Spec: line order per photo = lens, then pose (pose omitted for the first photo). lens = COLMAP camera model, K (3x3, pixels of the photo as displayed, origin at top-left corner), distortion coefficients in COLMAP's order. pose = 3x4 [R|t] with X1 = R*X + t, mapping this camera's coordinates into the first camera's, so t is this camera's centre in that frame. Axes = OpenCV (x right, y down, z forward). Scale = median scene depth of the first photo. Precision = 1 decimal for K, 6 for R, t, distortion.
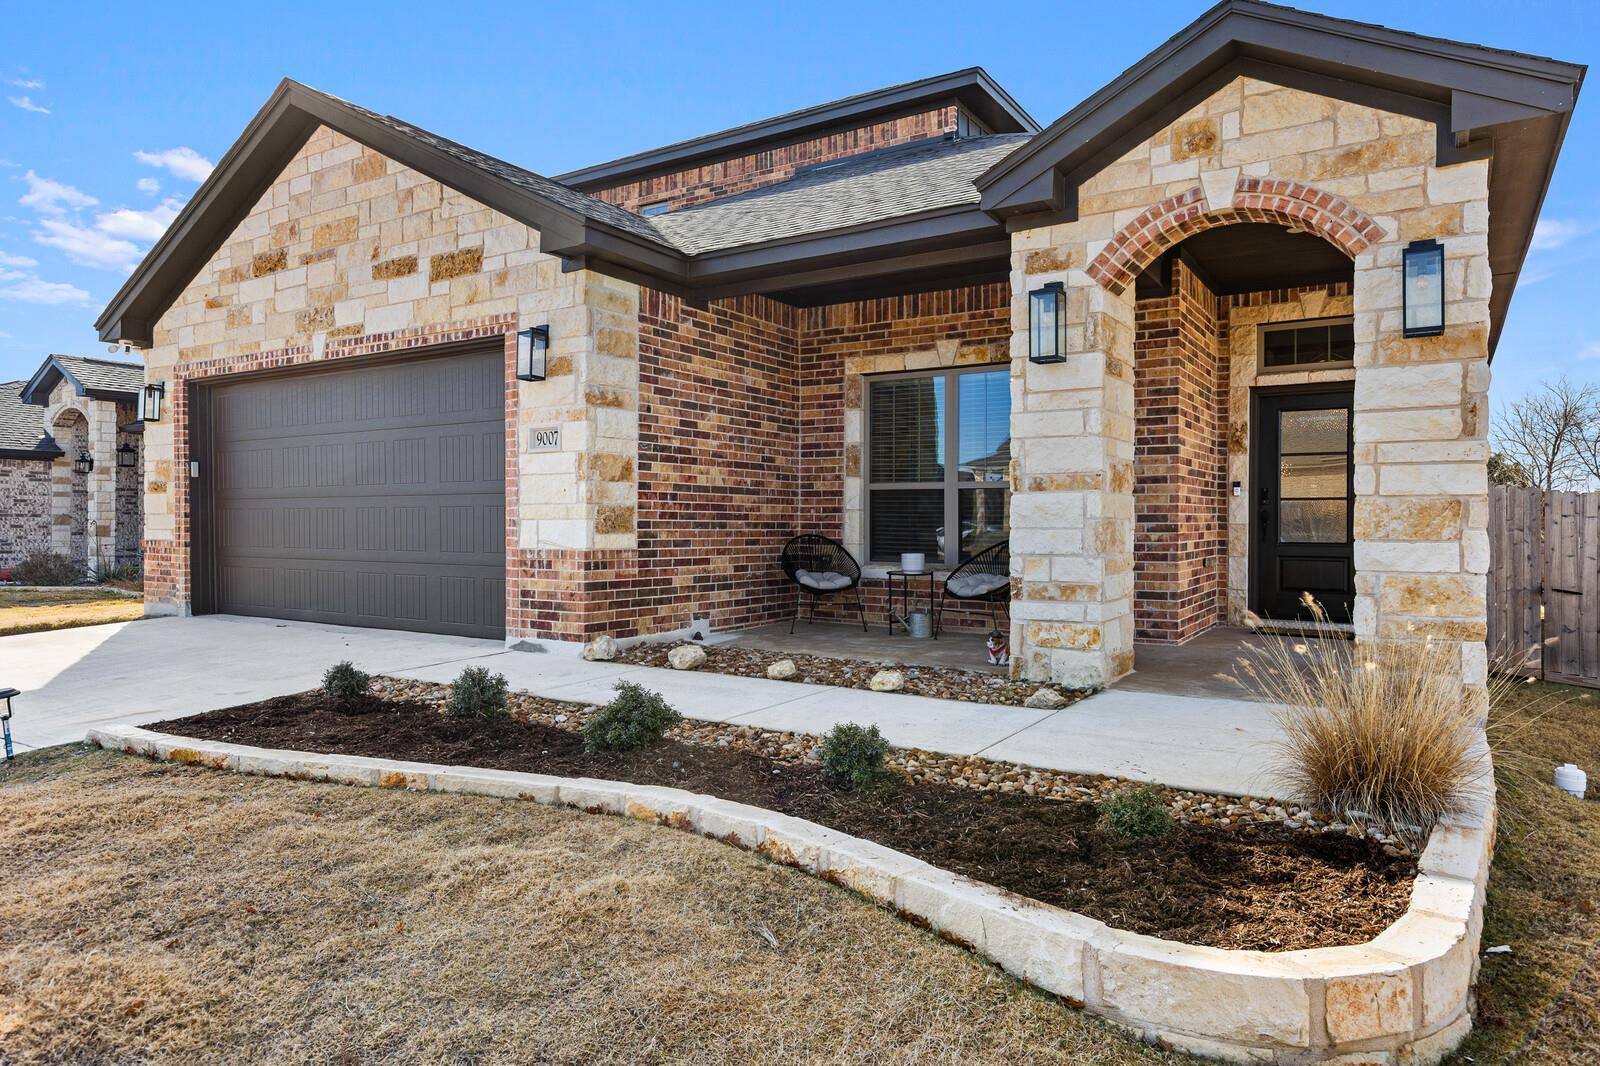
lens RADIAL K [[1000.3, 0, 800.3], [0, 1000.3, 532.0], [0, 0, 1]] dist [-0.001237, -0.000088]
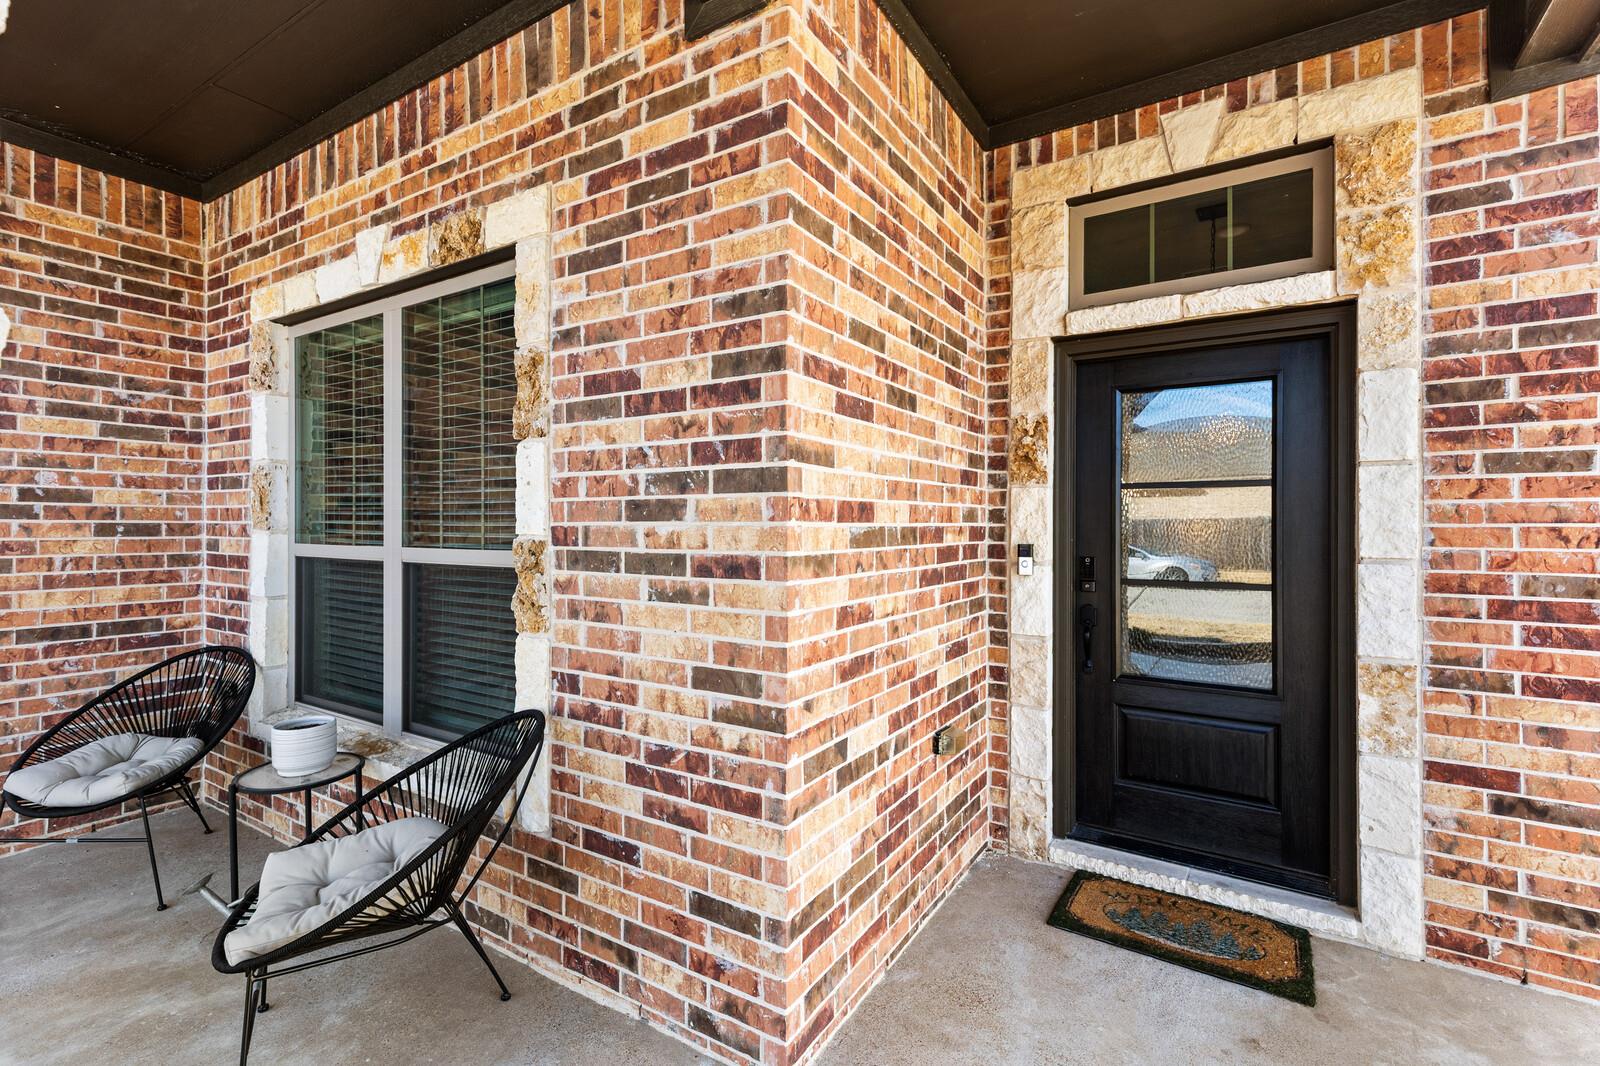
lens RADIAL K [[729.8, 0, 804.7], [0, 729.8, 525.9], [0, 0, 1]] dist [0.012849, -0.000317]
pose [[0.999967, -0.001297, 0.008008, 0.332620], [0.001353, 0.999975, -0.006989, -0.056768], [-0.007999, 0.006999, 0.999944, 0.665264]]
